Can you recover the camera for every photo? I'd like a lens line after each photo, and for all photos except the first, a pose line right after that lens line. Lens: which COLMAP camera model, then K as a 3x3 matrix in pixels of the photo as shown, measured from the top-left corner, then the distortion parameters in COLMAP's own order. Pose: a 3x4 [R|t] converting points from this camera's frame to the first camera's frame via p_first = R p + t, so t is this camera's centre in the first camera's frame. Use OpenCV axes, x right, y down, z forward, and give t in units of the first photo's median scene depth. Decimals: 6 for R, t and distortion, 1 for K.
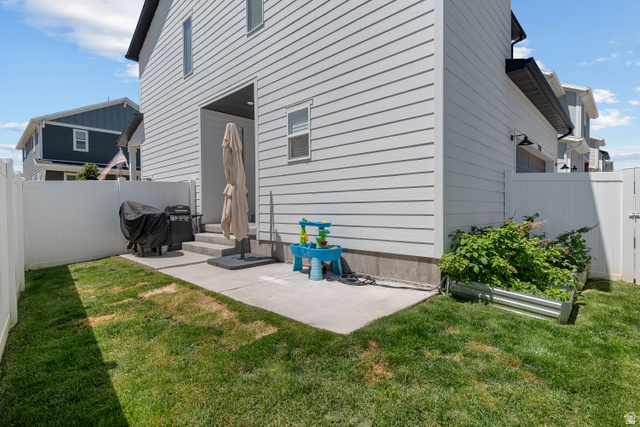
lens RADIAL K [[317.6, 0, 321.7], [0, 317.6, 209.2], [0, 0, 1]] dist [-0.000224, 0.000036]
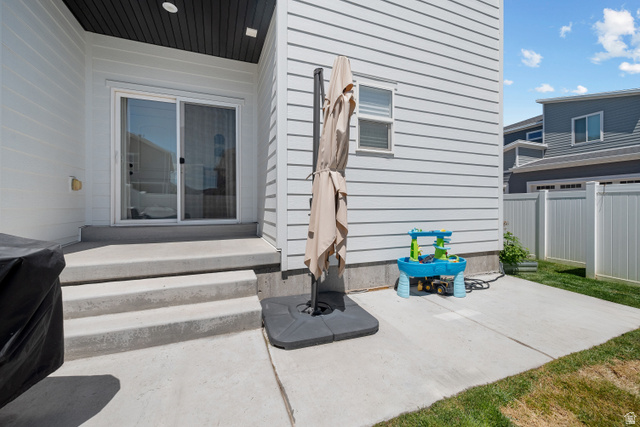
lens RADIAL K [[263.4, 0, 321.3], [0, 263.4, 207.2], [0, 0, 1]] dist [0.000710, 0.001254]
pose [[0.418873, 0.013248, 0.907948, -0.727313], [0.004834, 0.999847, -0.016818, -0.012272], [-0.908032, 0.011433, 0.418744, 0.885805]]
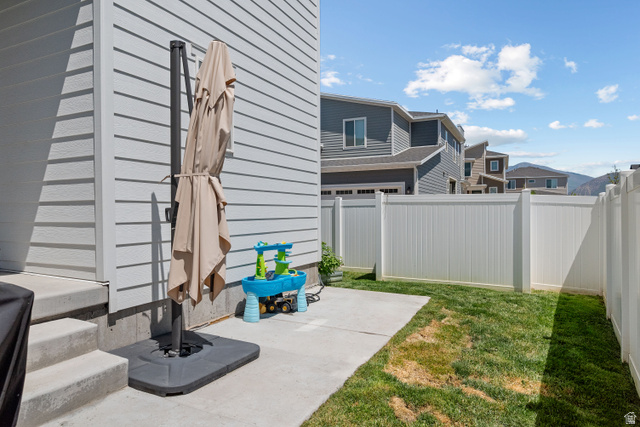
lens RADIAL K [[416.1, 0, 320.1], [0, 416.1, 213.6], [0, 0, 1]] dist [0.019932, -0.003511]
pose [[-0.296960, 0.016753, 0.954743, -0.927679], [0.023856, 0.999664, -0.010121, -0.017777], [-0.954592, 0.019771, -0.297260, 1.087877]]
